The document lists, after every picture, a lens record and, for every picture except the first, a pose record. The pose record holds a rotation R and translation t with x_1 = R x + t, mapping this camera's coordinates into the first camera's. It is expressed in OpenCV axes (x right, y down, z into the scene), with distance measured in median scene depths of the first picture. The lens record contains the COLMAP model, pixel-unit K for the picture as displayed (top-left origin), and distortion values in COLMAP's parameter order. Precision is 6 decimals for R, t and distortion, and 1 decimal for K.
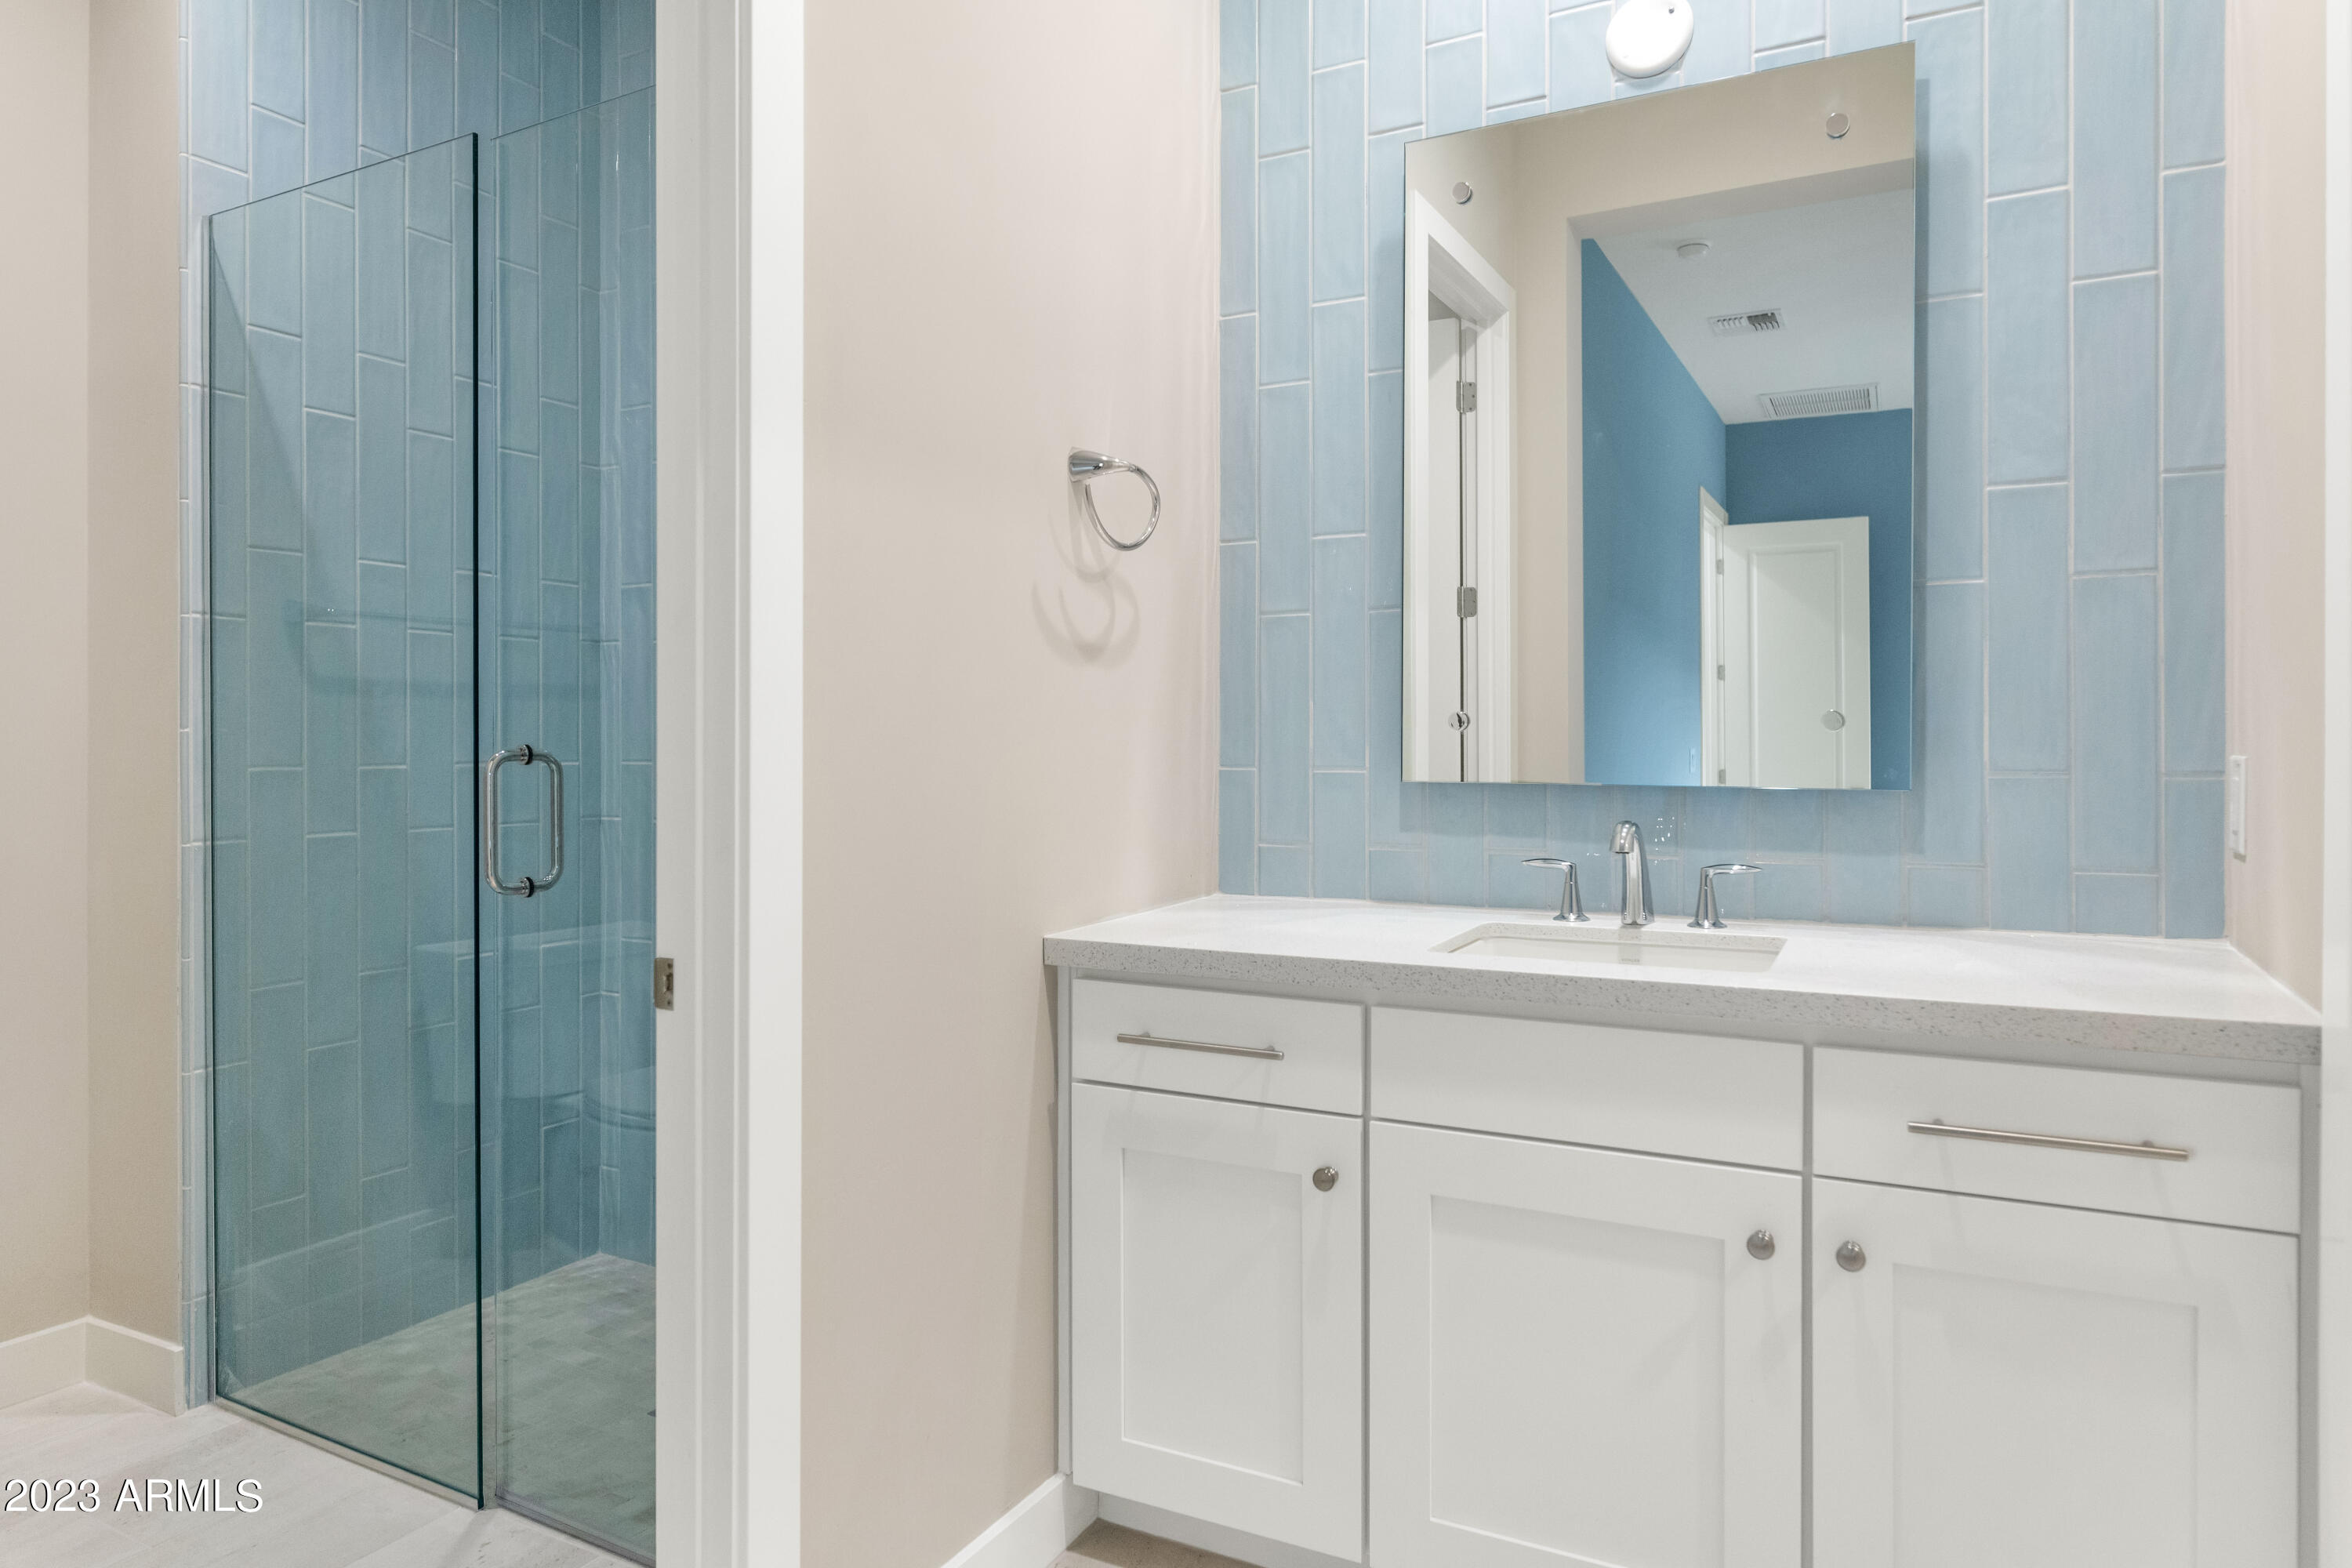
lens RADIAL K [[1435.7, 0, 1176.0], [0, 1435.7, 784.0], [0, 0, 1]] dist [-0.003403, -0.001574]
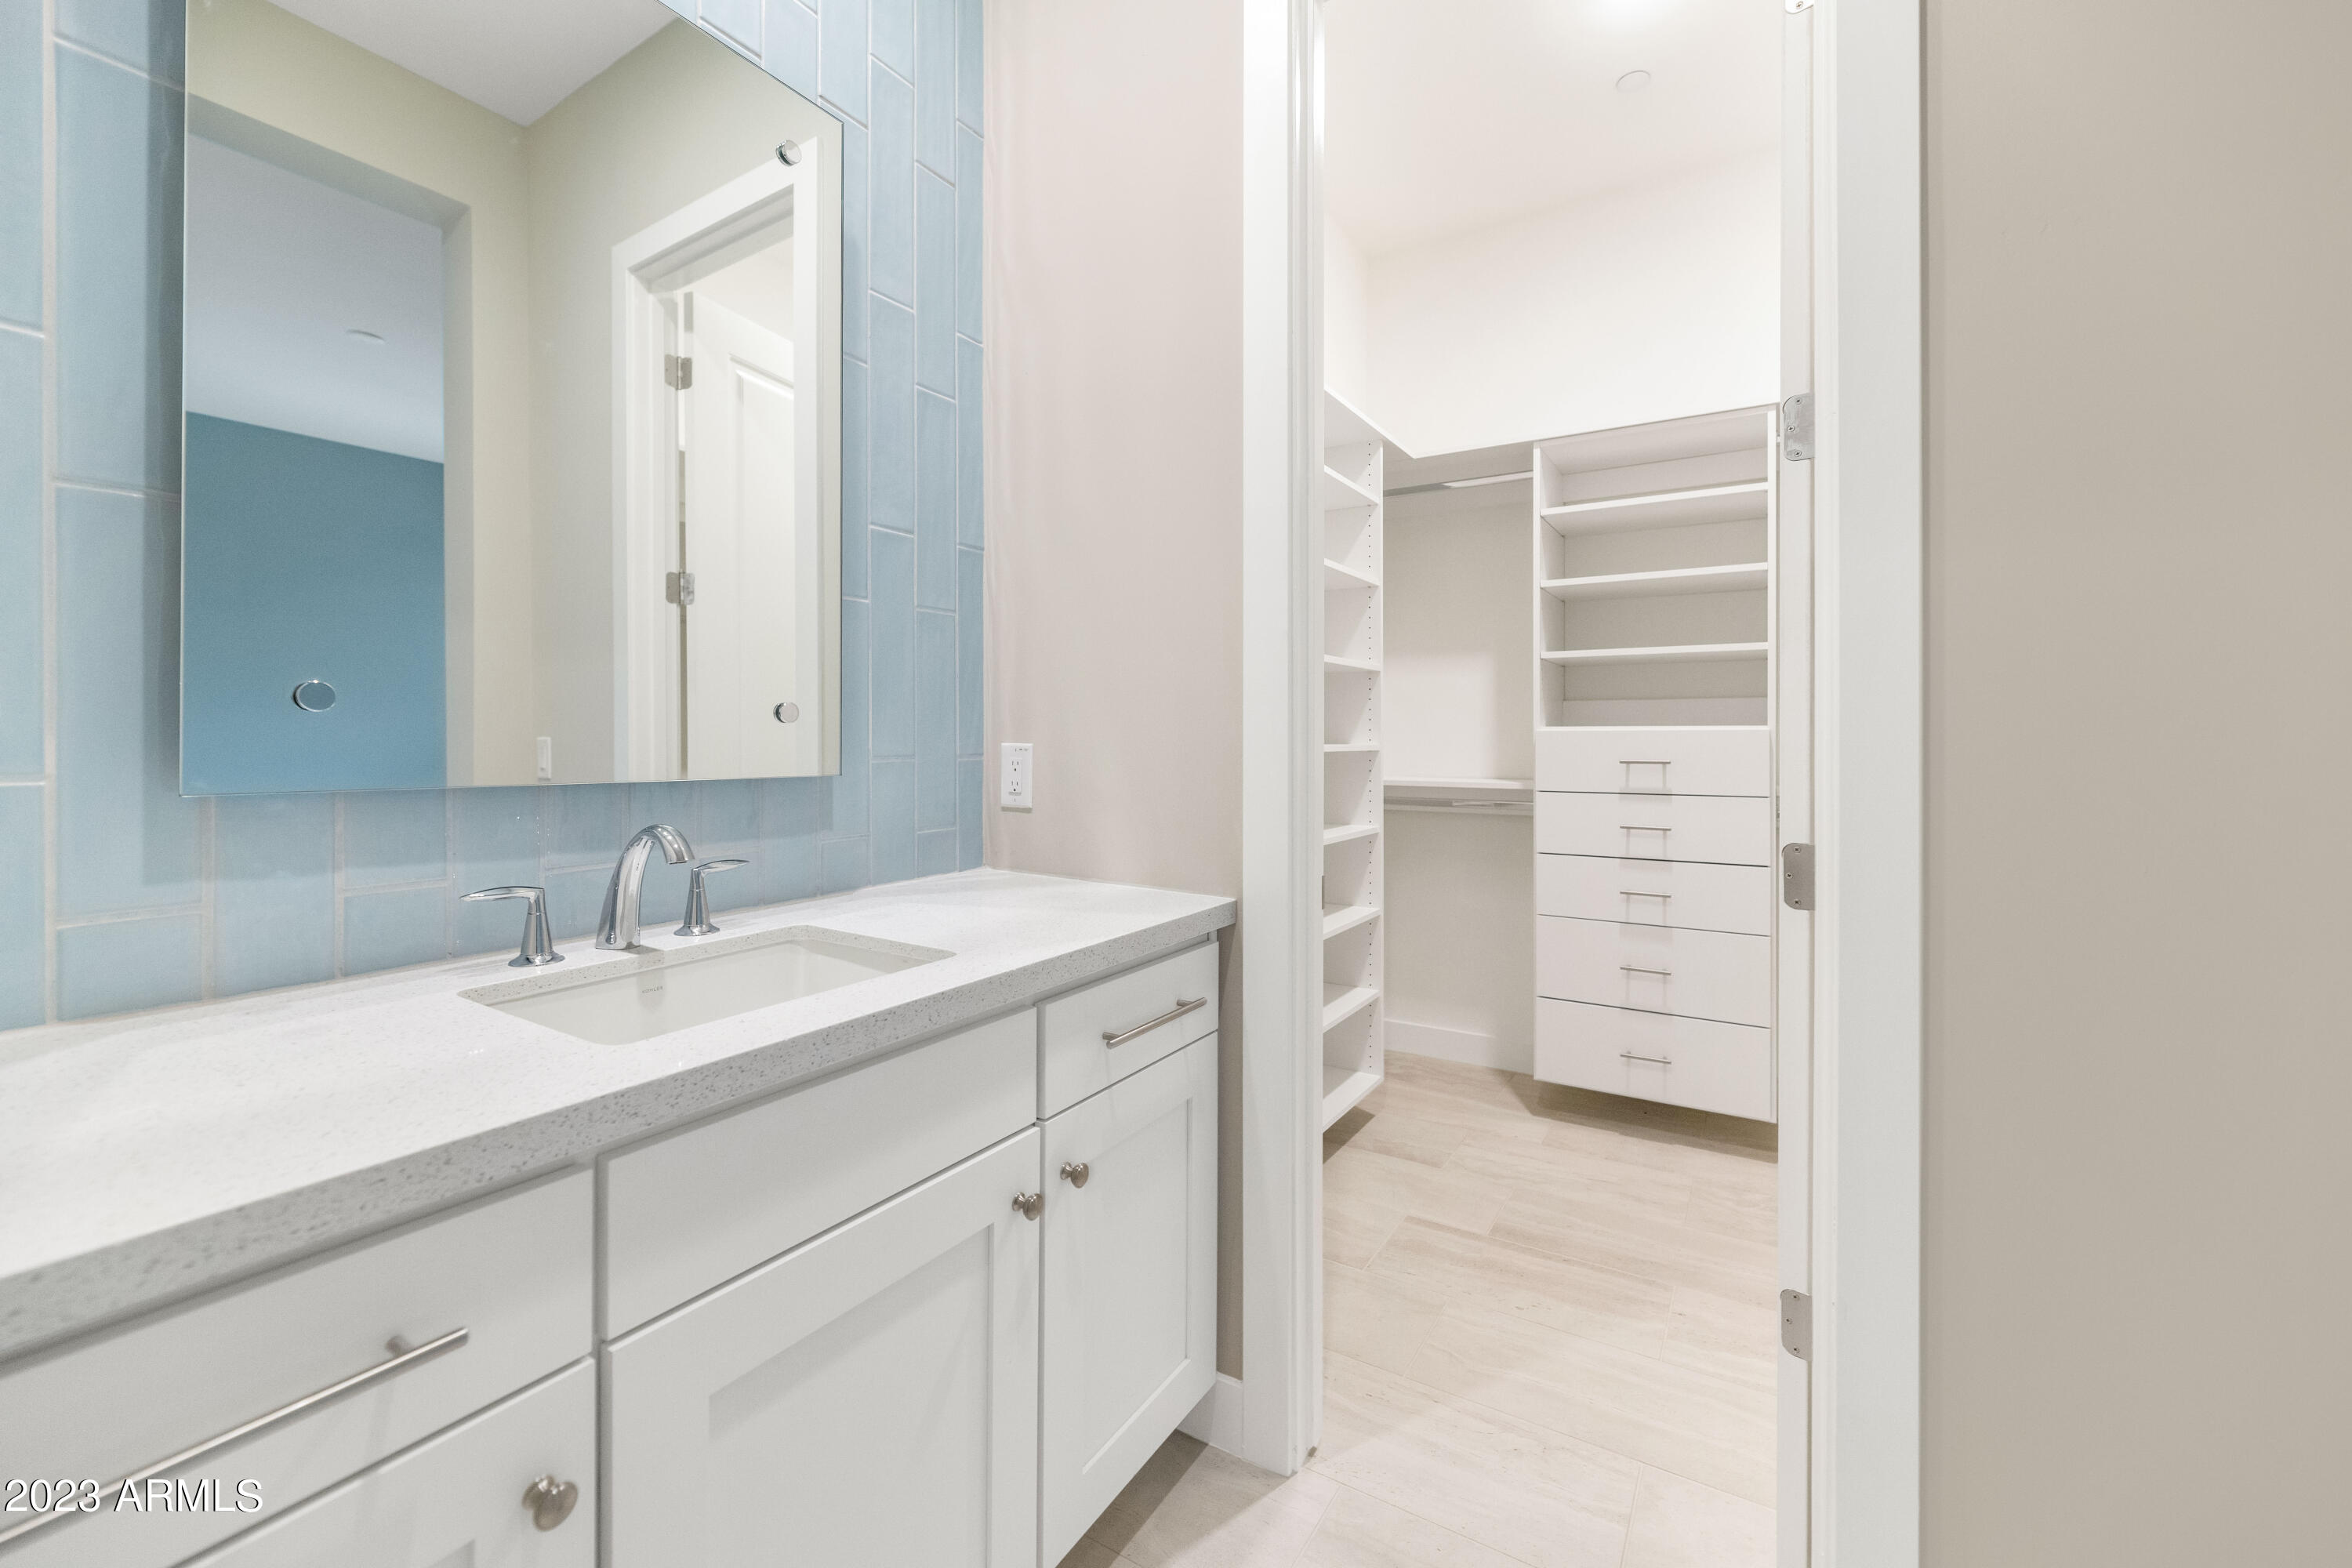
lens RADIAL K [[967.0, 0, 1176.5], [0, 967.0, 749.3], [0, 0, 1]] dist [0.000582, 0.000124]
pose [[0.071396, -0.007584, 0.997419, -0.239285], [0.030235, 0.999528, 0.005435, -0.012729], [-0.996990, 0.029769, 0.071591, 0.684947]]
